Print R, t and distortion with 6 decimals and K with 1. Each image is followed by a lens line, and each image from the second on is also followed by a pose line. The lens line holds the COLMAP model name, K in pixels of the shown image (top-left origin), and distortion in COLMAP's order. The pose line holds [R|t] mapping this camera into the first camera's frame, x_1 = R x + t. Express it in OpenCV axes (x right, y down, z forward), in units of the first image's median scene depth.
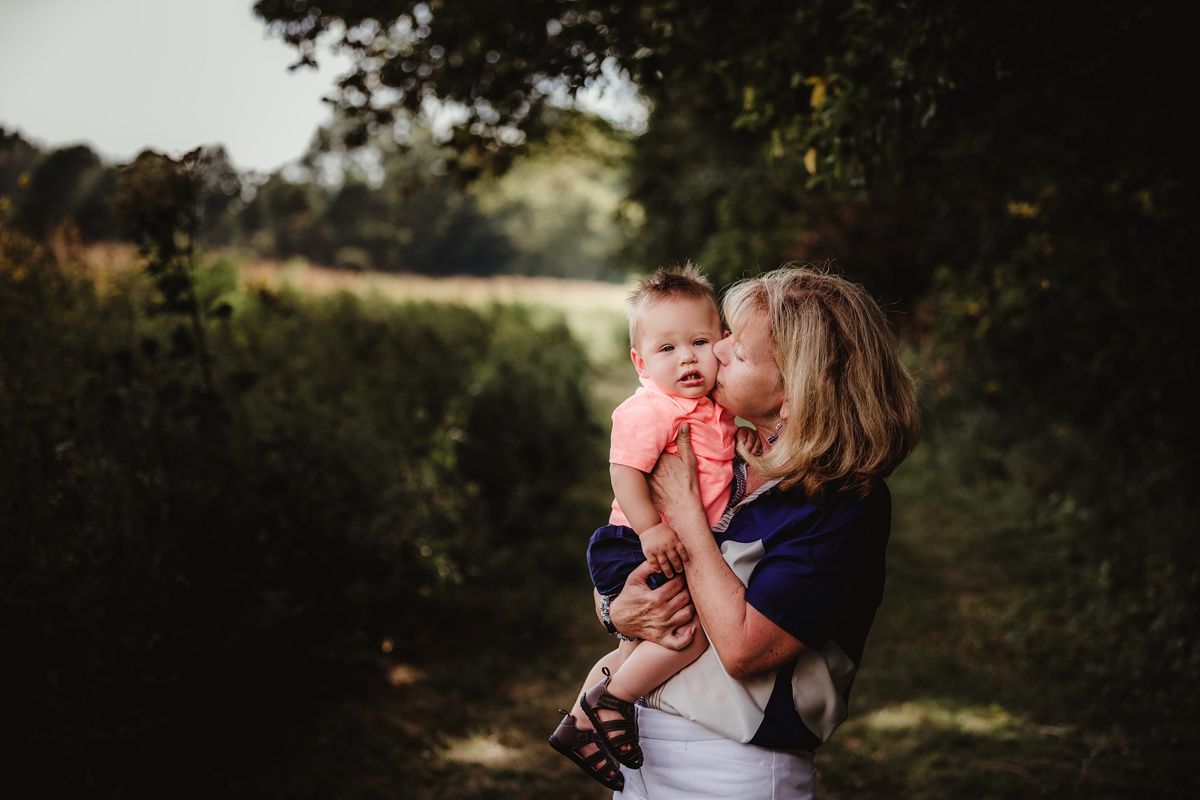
lens RADIAL K [[2386.9, 0, 600.0], [0, 2386.9, 400.0], [0, 0, 1]] dist [-0.023912, -0.072668]
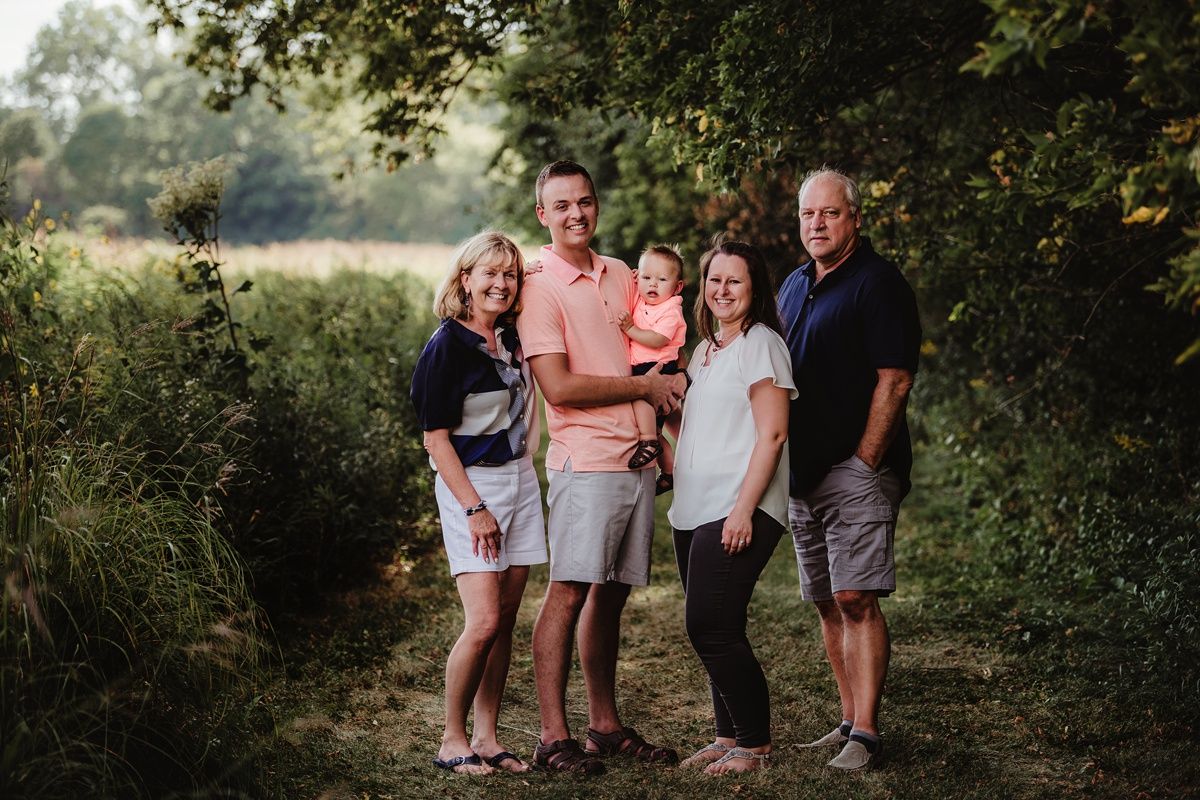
lens RADIAL K [[3531.2, 0, 600.0], [0, 3531.2, 400.0], [0, 0, 1]] dist [-0.026124, -0.342641]
pose [[0.998482, -0.030722, 0.045716, -0.022532], [0.030834, 0.999523, -0.001759, 0.012279], [-0.045640, 0.003166, 0.998953, -0.346740]]
